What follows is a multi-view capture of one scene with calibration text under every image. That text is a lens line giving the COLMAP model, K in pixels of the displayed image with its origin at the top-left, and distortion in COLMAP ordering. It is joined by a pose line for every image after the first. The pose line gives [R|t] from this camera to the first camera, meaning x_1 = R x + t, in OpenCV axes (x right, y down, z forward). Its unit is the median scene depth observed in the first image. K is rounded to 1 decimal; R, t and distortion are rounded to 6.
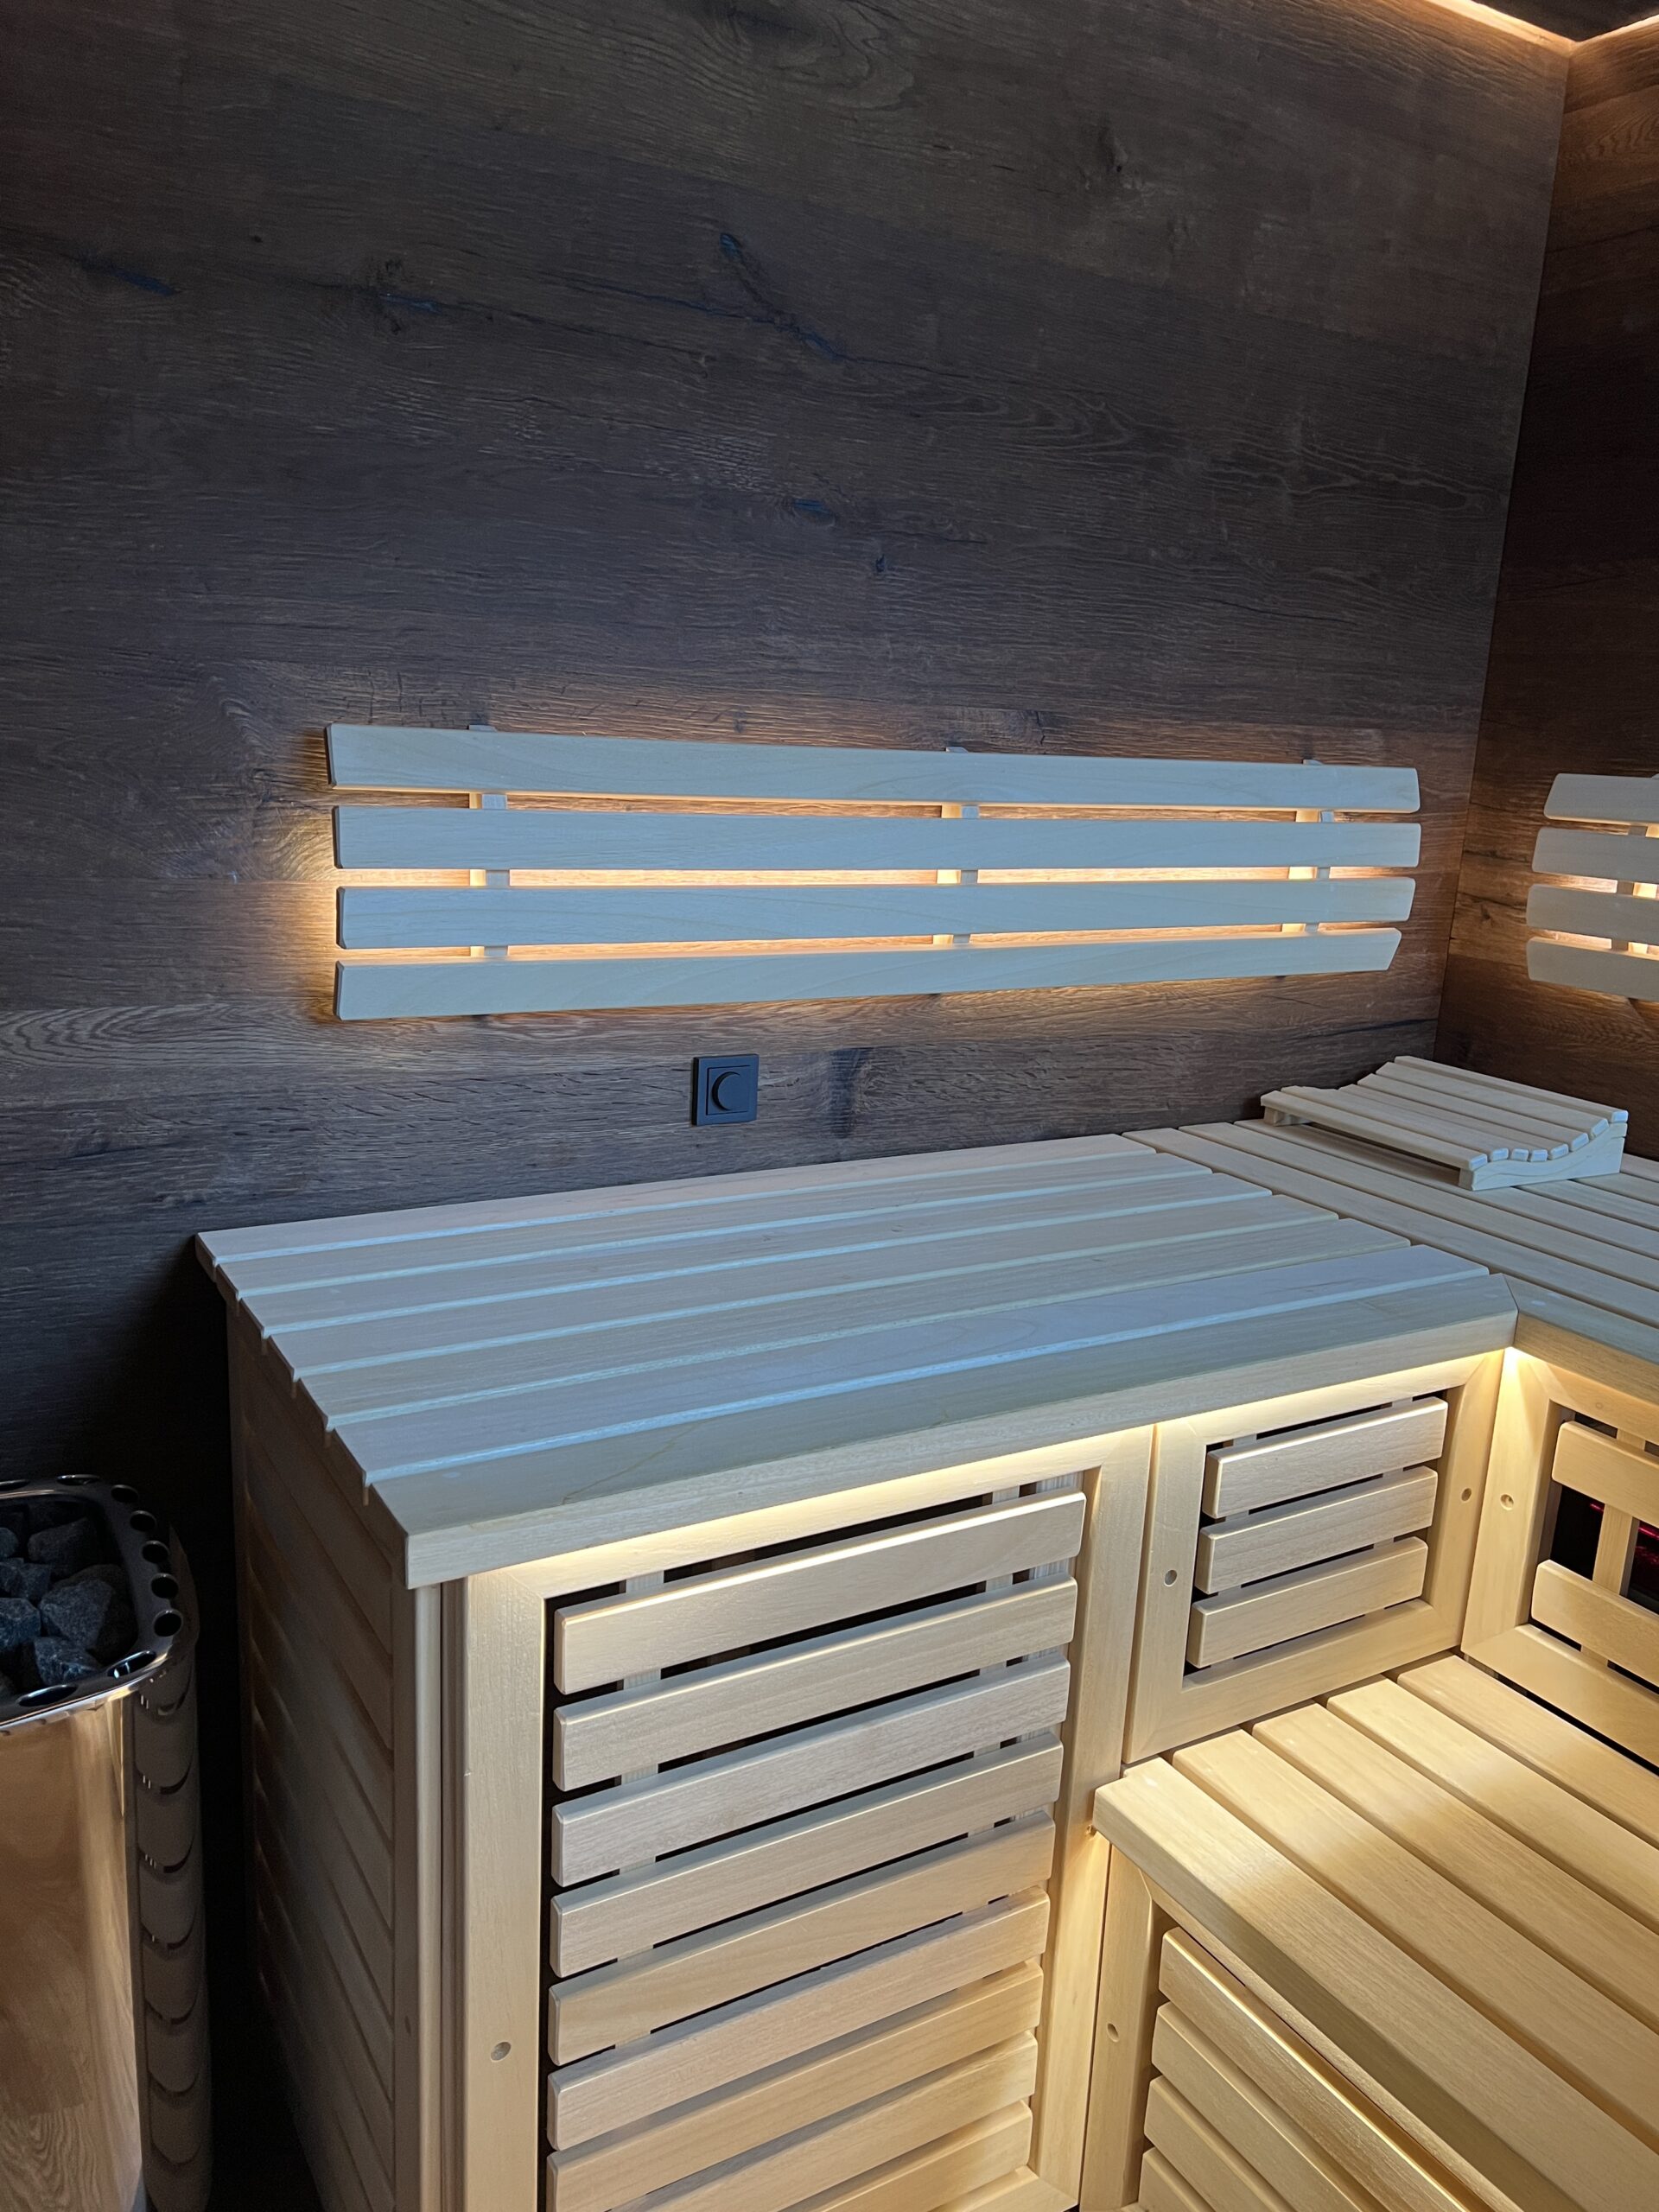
lens RADIAL K [[1663.0, 0, 821.3], [0, 1663.0, 1118.6], [0, 0, 1]] dist [0.049299, -0.058830]
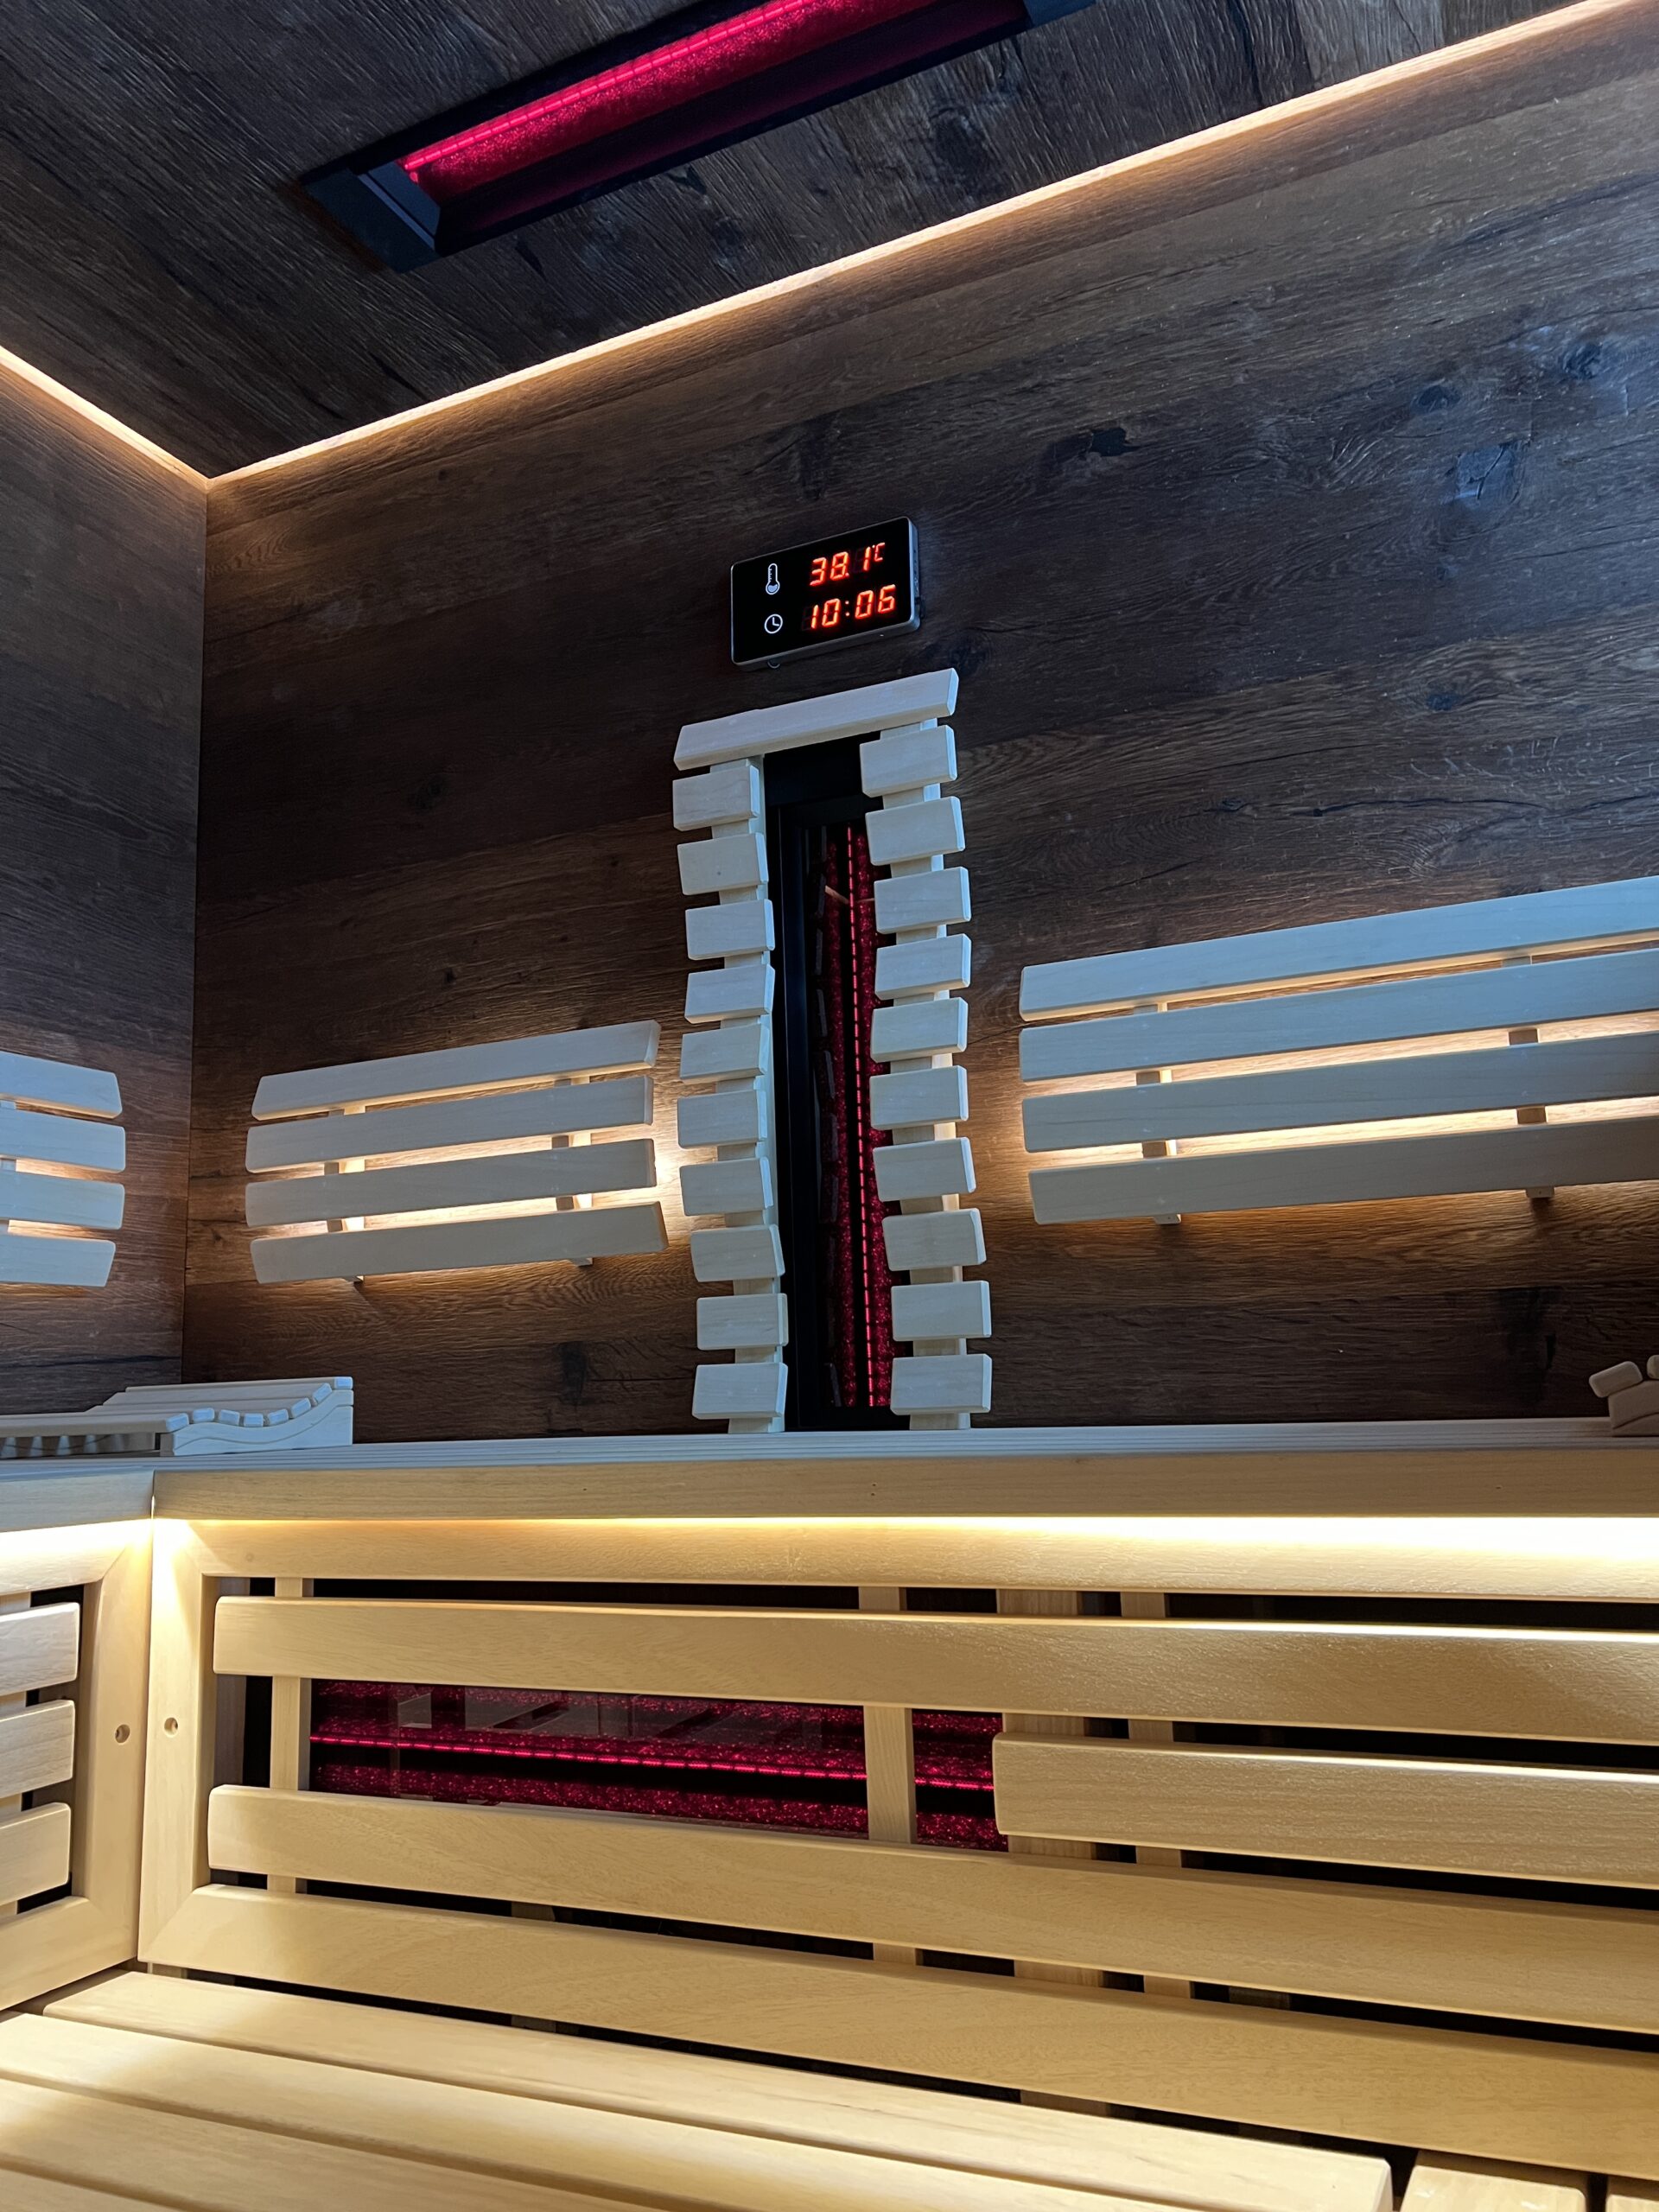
lens RADIAL K [[1663.0, 0, 813.9], [0, 1663.0, 1120.7], [0, 0, 1]] dist [0.049299, -0.058830]
pose [[0.825437, 0.019184, 0.564168, 0.157584], [0.199872, 0.924746, -0.323878, 0.221585], [-0.527925, 0.380102, 0.759485, 0.080479]]
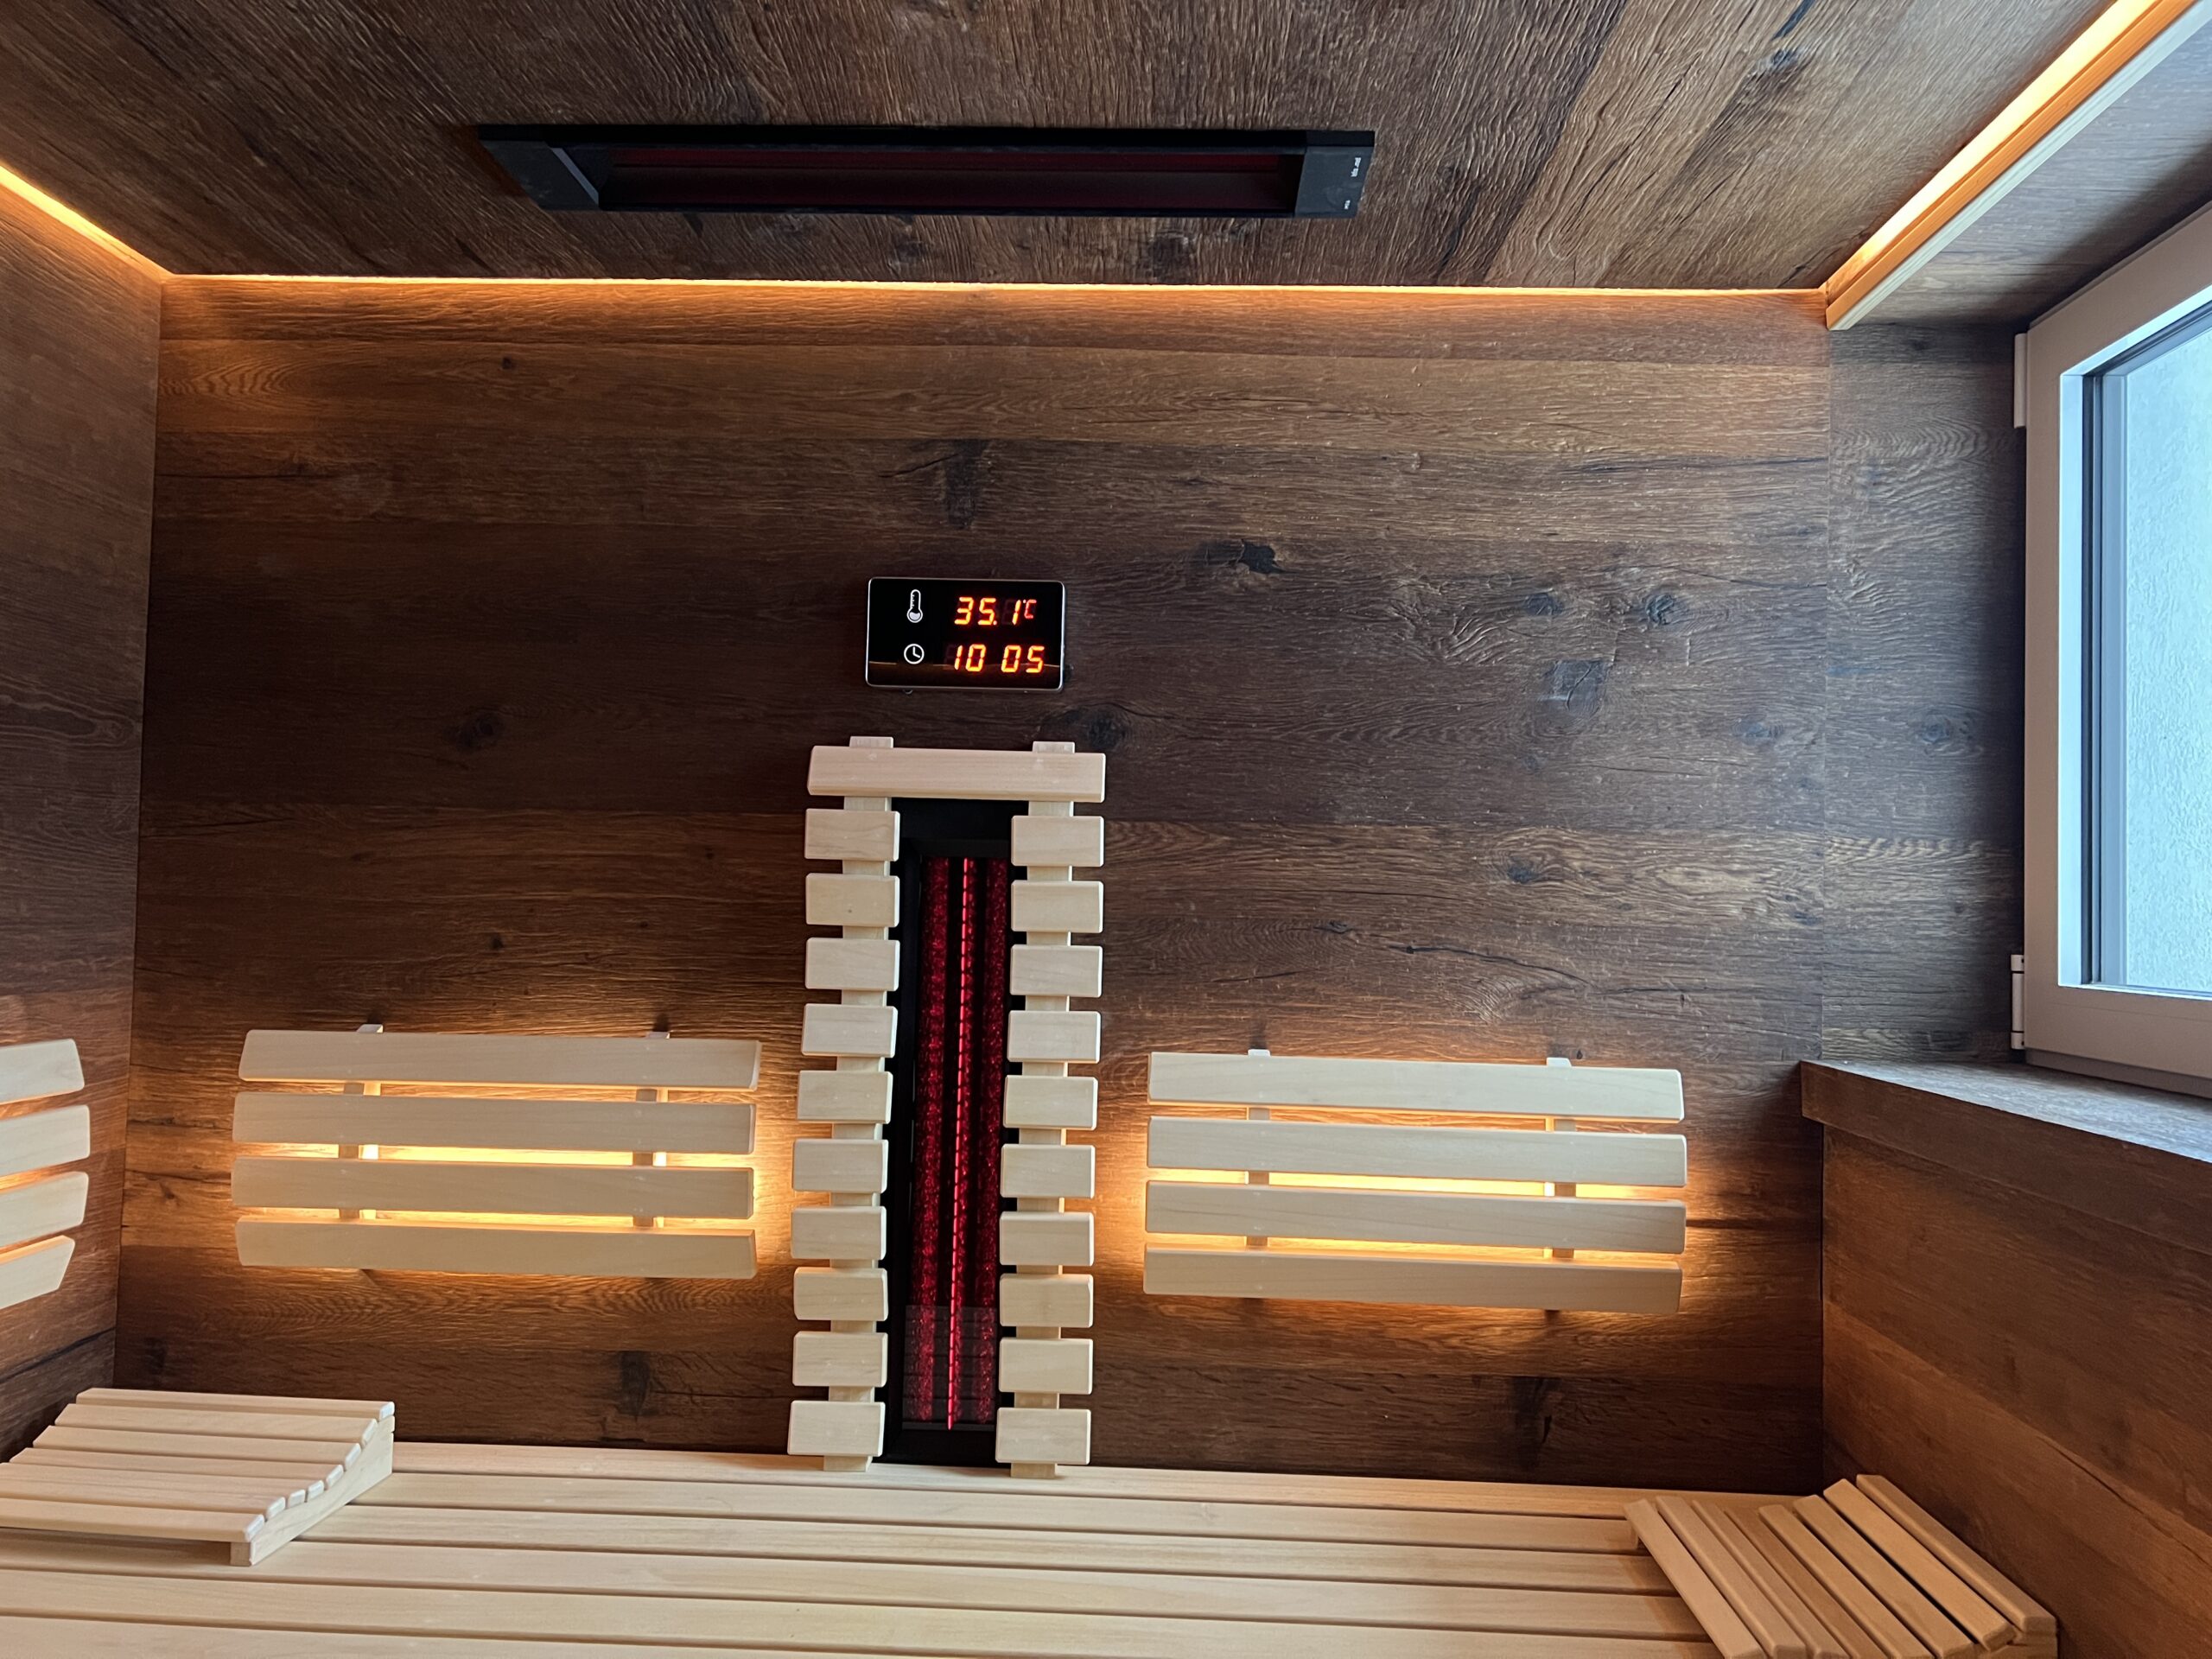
lens RADIAL K [[1663.0, 0, 1113.6], [0, 1663.0, 841.7], [0, 0, 1]] dist [0.049299, -0.058830]
pose [[0.538949, -0.005548, 0.842320, -0.066547], [0.198216, 0.972733, -0.120420, -0.111456], [-0.818685, 0.231862, 0.525353, 0.141410]]
